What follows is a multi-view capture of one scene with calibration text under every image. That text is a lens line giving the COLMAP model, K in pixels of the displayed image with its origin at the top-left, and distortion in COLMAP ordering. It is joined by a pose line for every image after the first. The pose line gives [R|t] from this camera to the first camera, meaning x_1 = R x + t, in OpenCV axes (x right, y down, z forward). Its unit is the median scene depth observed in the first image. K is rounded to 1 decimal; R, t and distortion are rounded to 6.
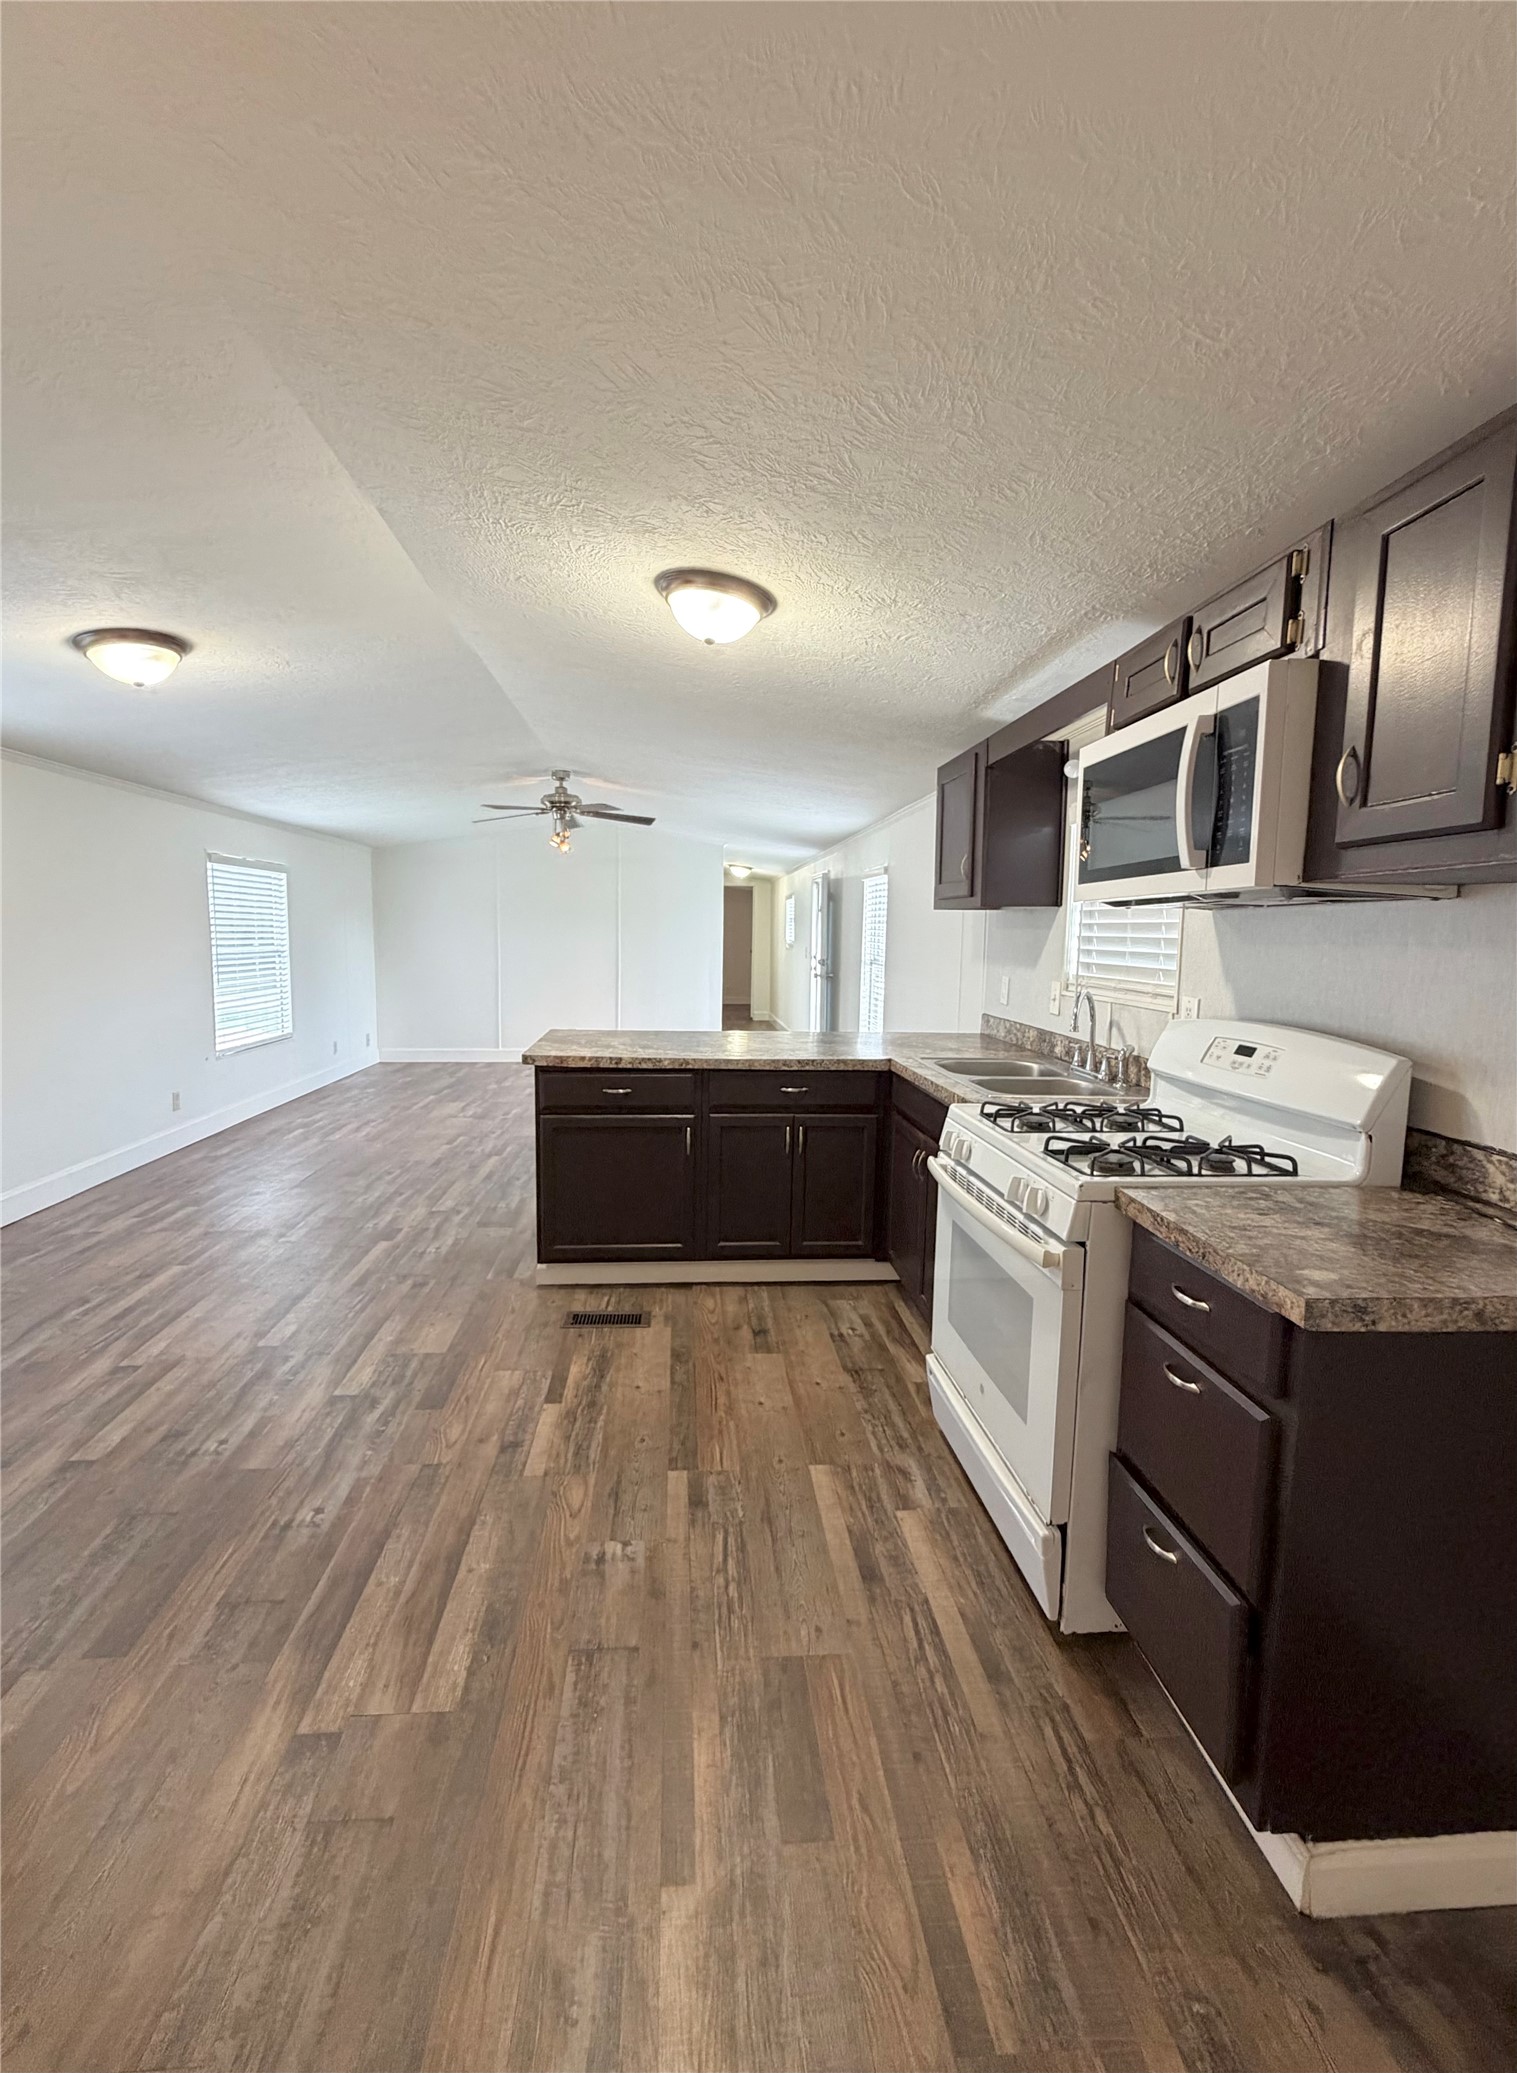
lens RADIAL K [[888.5, 0, 758.5], [0, 888.5, 1036.5], [0, 0, 1]] dist [-0.000761, 0.000752]
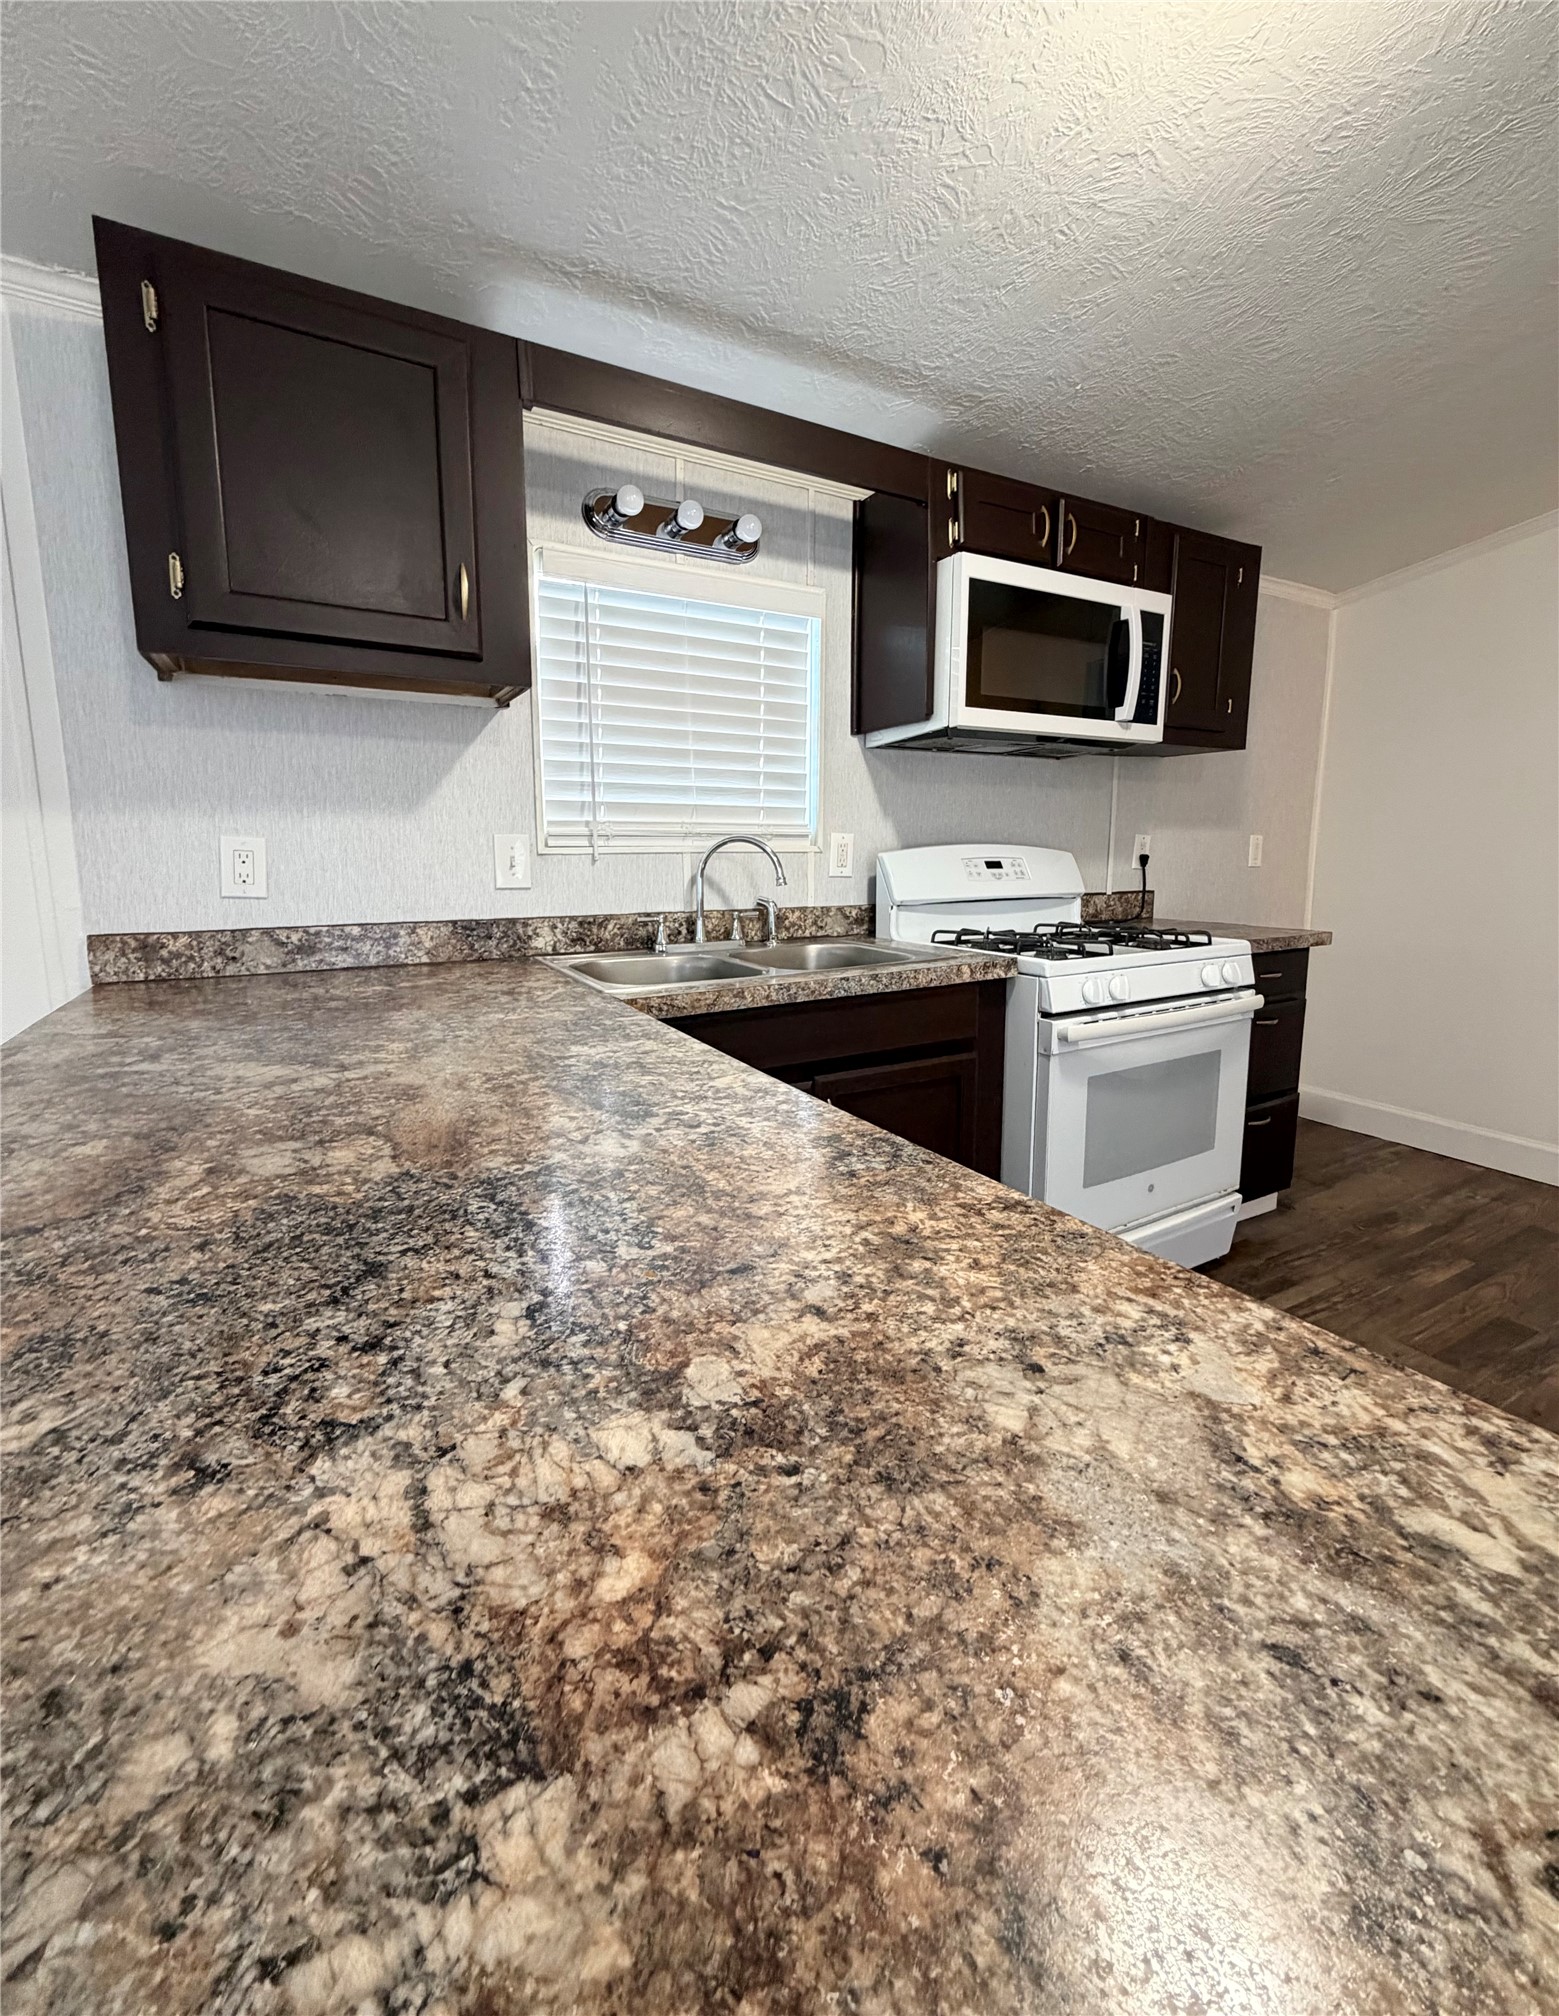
lens RADIAL K [[821.6, 0, 781.0], [0, 821.6, 975.0], [0, 0, 1]] dist [-0.000617, -0.000142]
pose [[-0.398422, -0.156861, 0.903690, -0.402104], [0.102014, 0.971576, 0.213620, -0.106233], [-0.911512, 0.177300, -0.371095, 1.619473]]
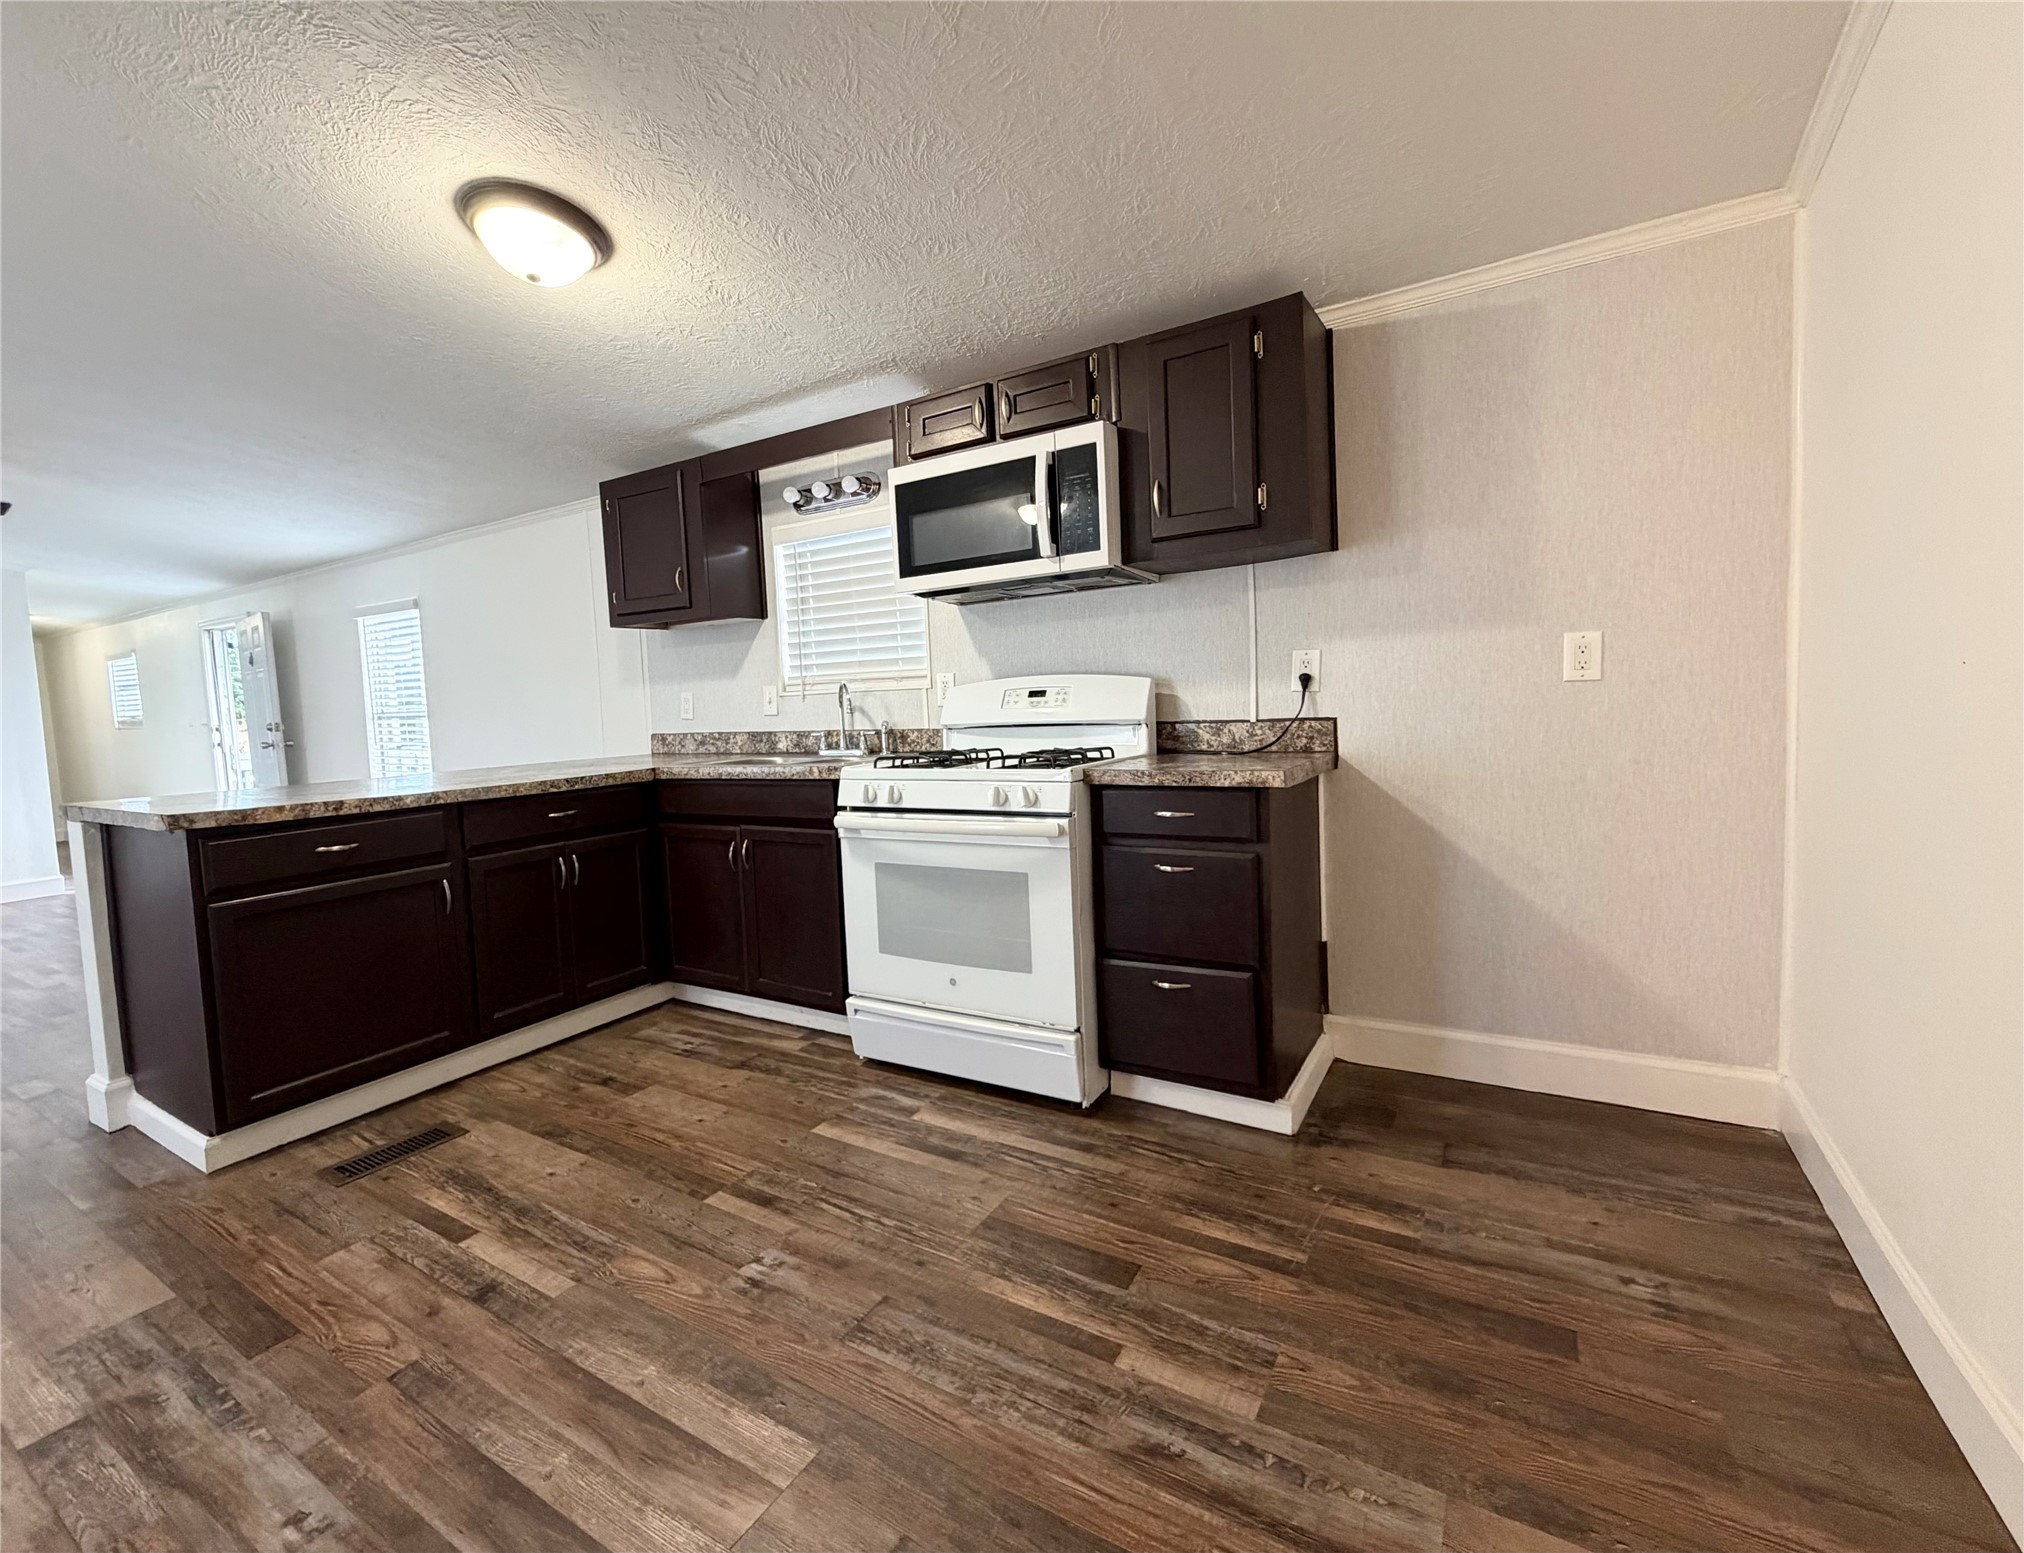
lens RADIAL K [[862.0, 0, 980.4], [0, 862.0, 766.3], [0, 0, 1]] dist [0.001704, 0.000568]
pose [[0.597218, -0.105589, 0.795099, -0.583503], [0.145159, 0.989156, 0.022327, 0.081385], [-0.788834, 0.102081, 0.606069, 0.217549]]
